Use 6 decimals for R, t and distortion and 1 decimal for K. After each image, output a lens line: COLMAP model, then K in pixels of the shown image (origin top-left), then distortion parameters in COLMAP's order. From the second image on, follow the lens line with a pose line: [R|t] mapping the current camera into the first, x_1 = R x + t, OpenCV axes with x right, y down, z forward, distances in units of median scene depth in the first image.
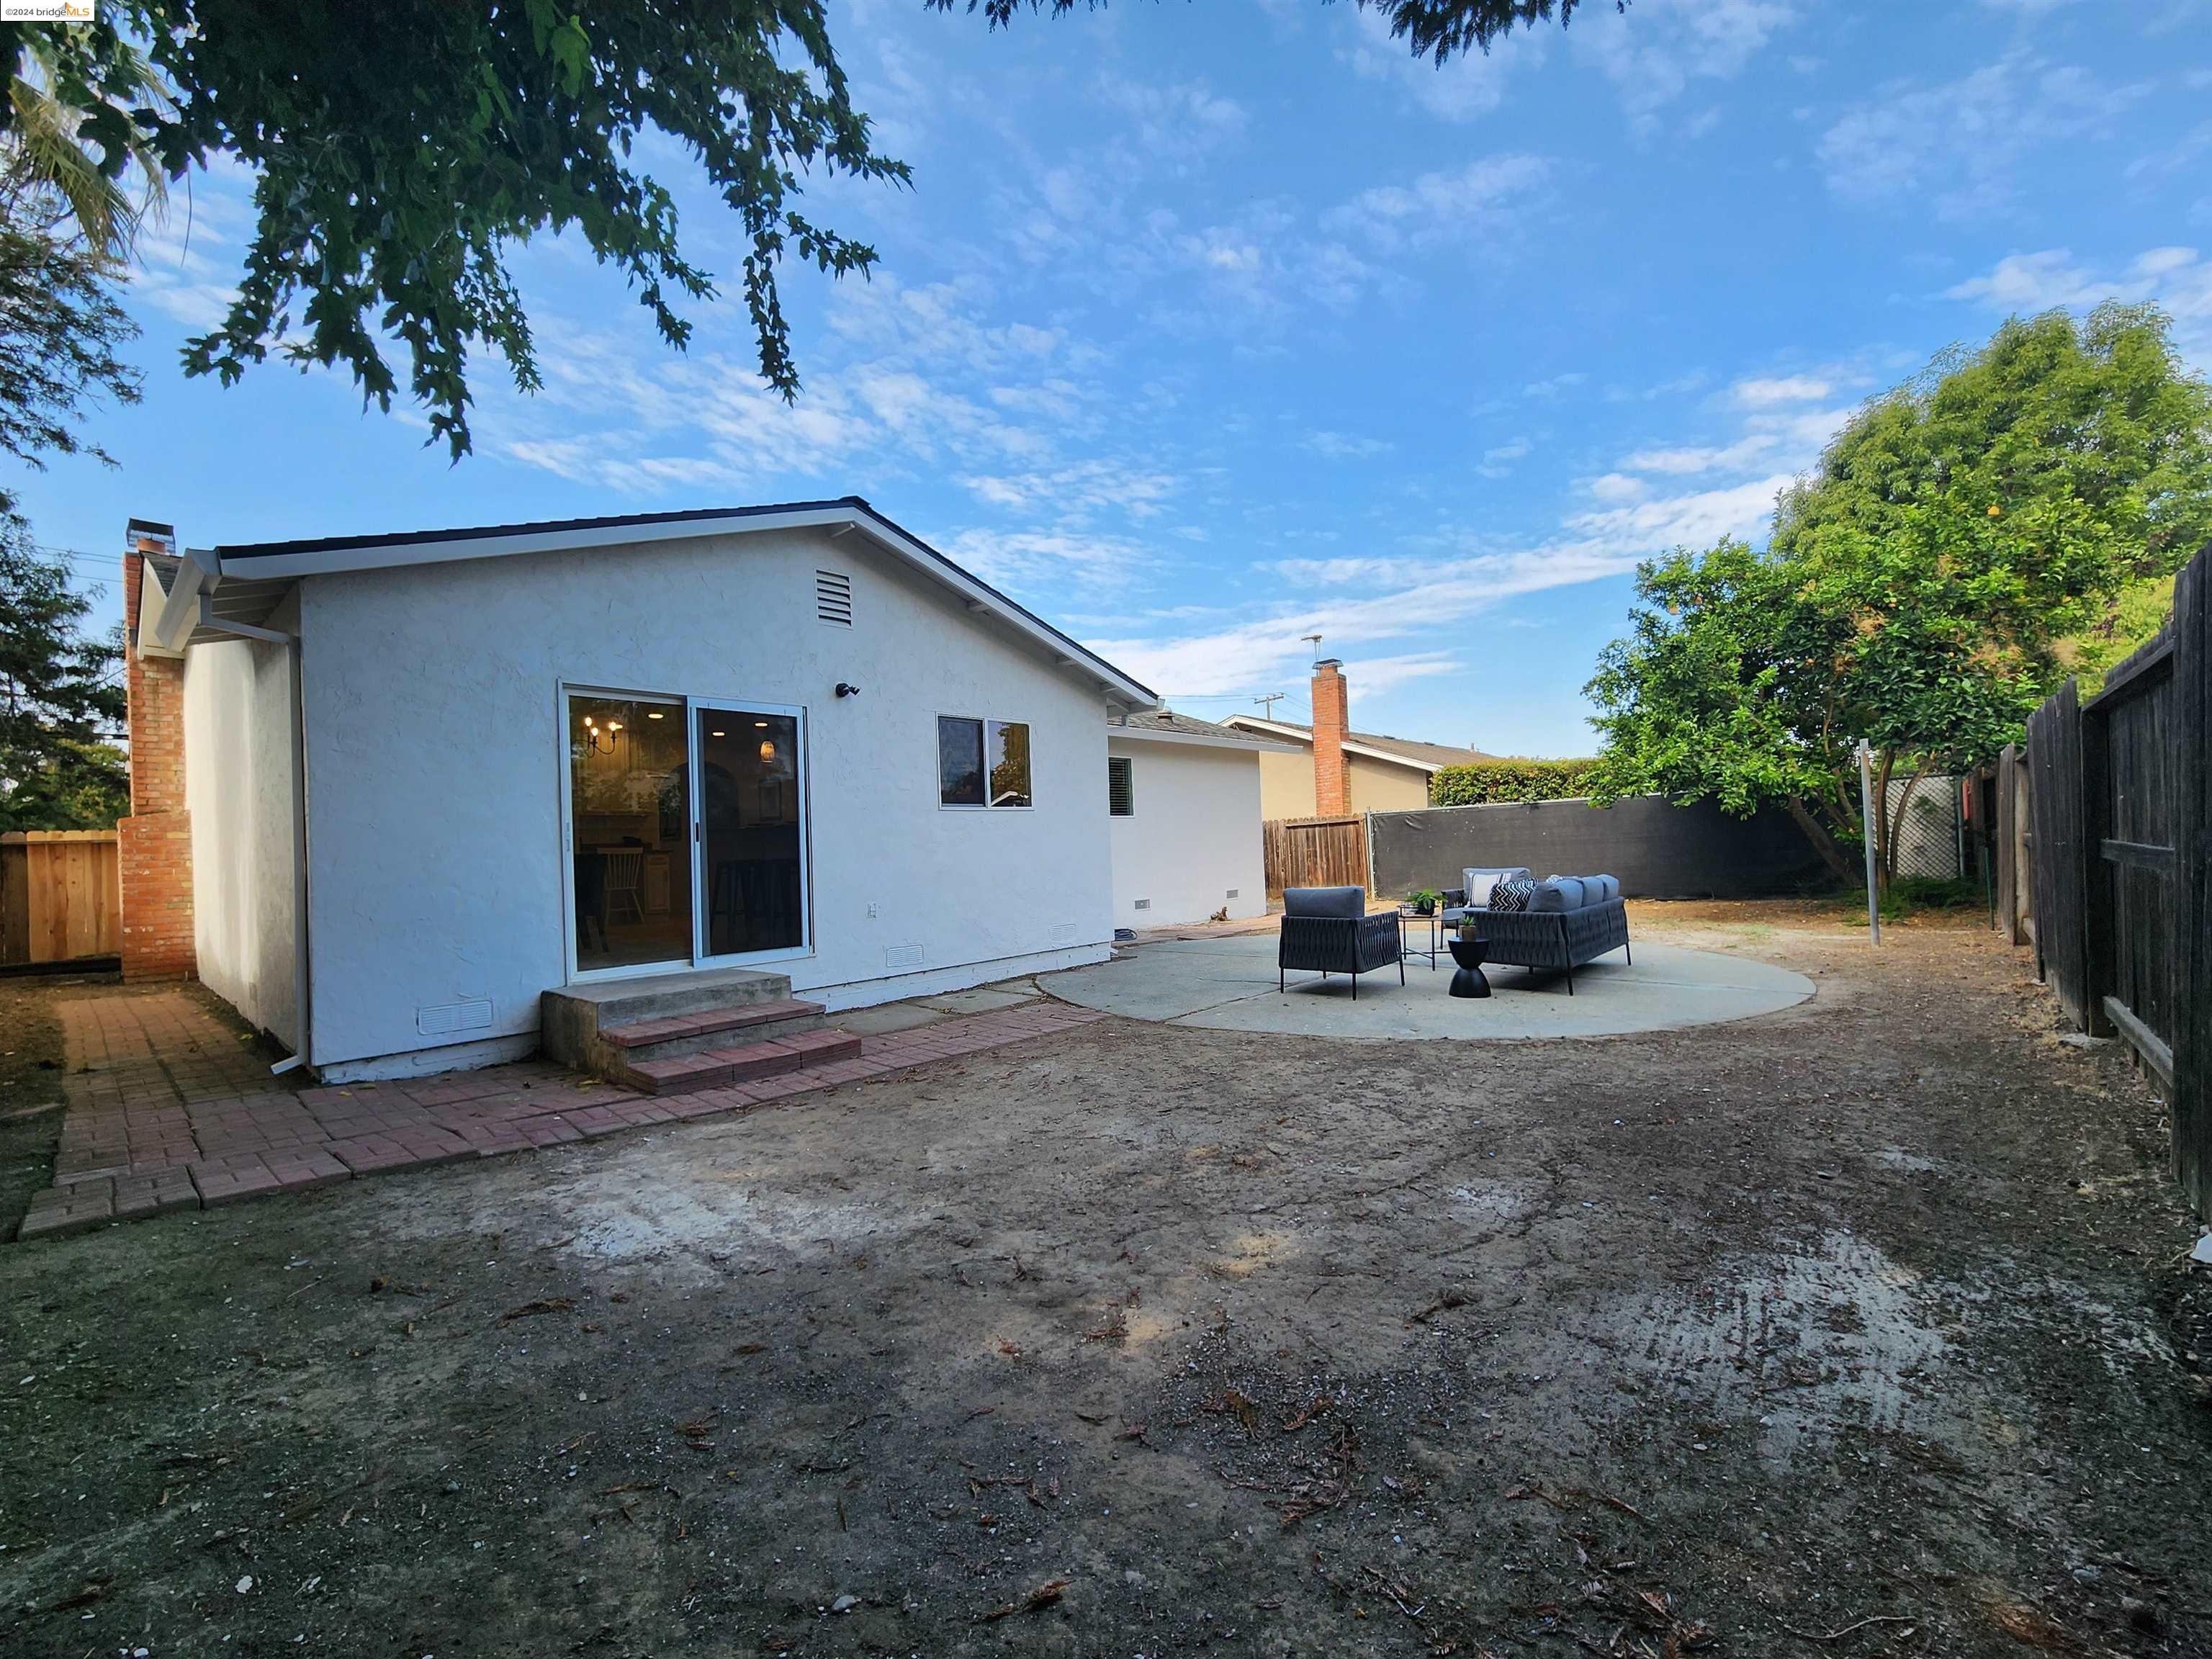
lens RADIAL K [[909.6, 0, 1099.1], [0, 909.6, 833.6], [0, 0, 1]] dist [-0.001661, 0.000105]
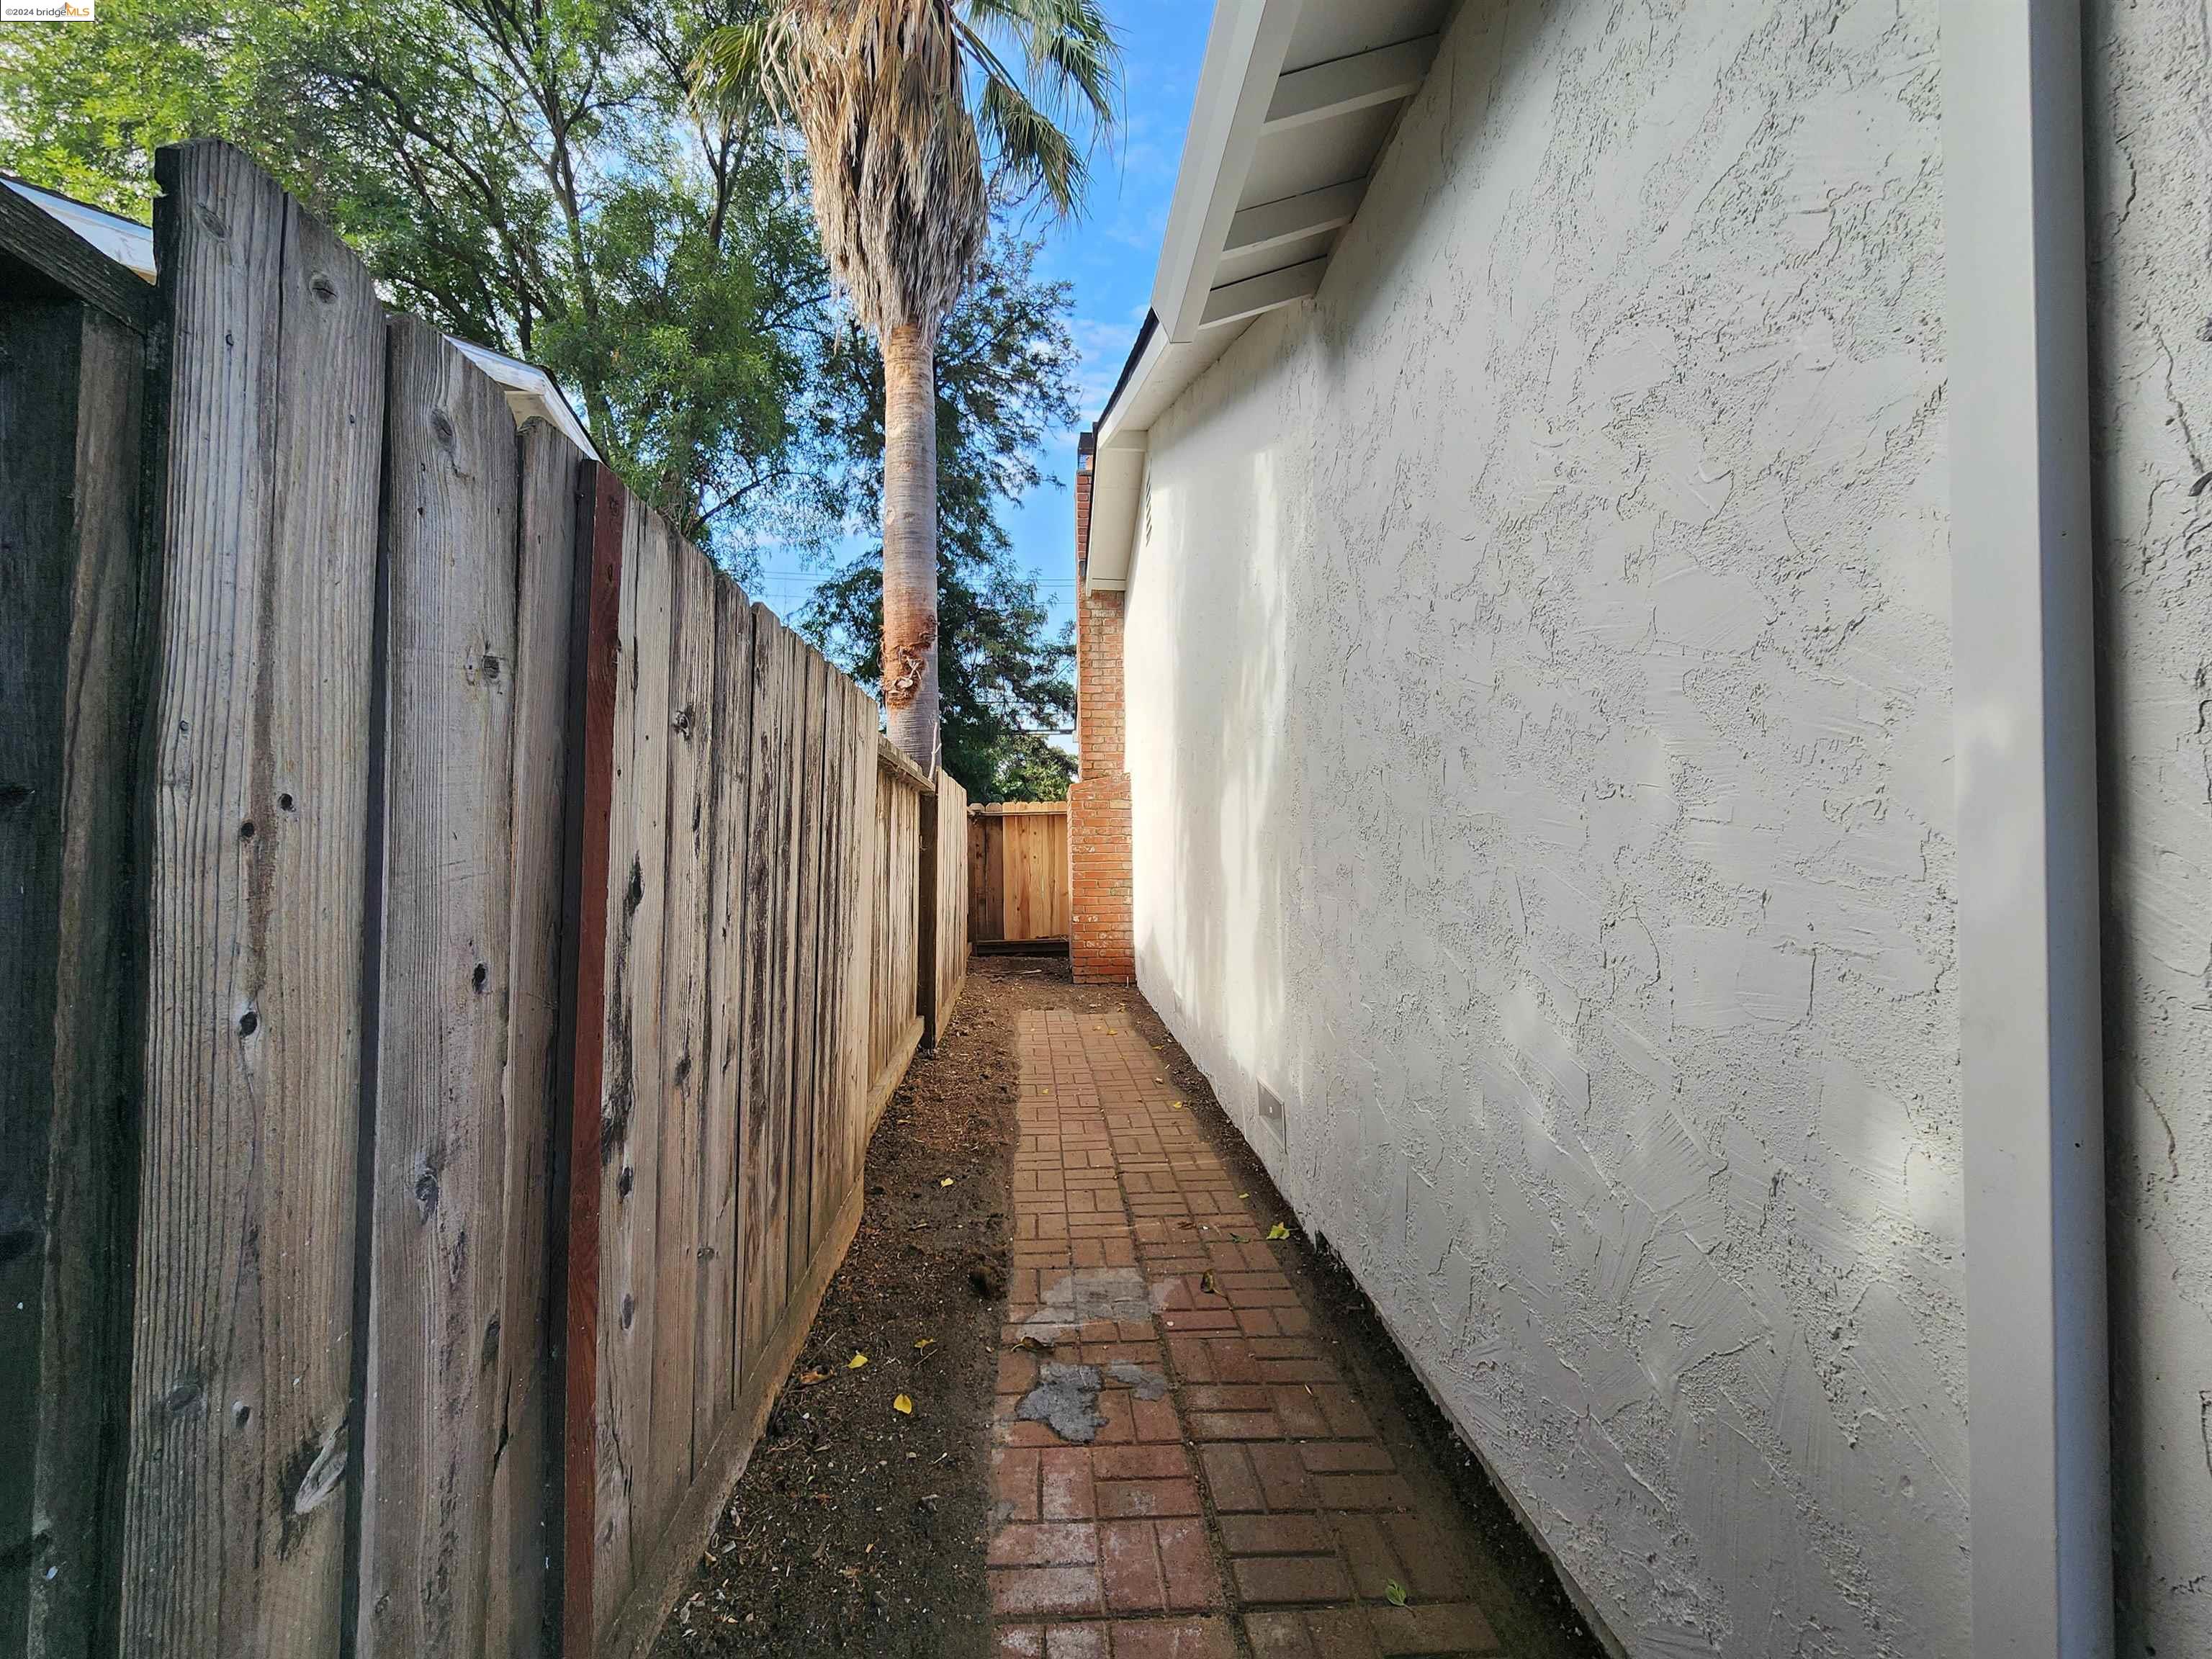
lens RADIAL K [[909.6, 0, 1099.1], [0, 909.6, 833.6], [0, 0, 1]] dist [-0.001661, 0.000105]
pose [[0.709556, 0.016361, -0.704459, -0.443049], [-0.007212, 0.999847, 0.015957, 0.014729], [0.704612, -0.006241, 0.709565, 0.400355]]
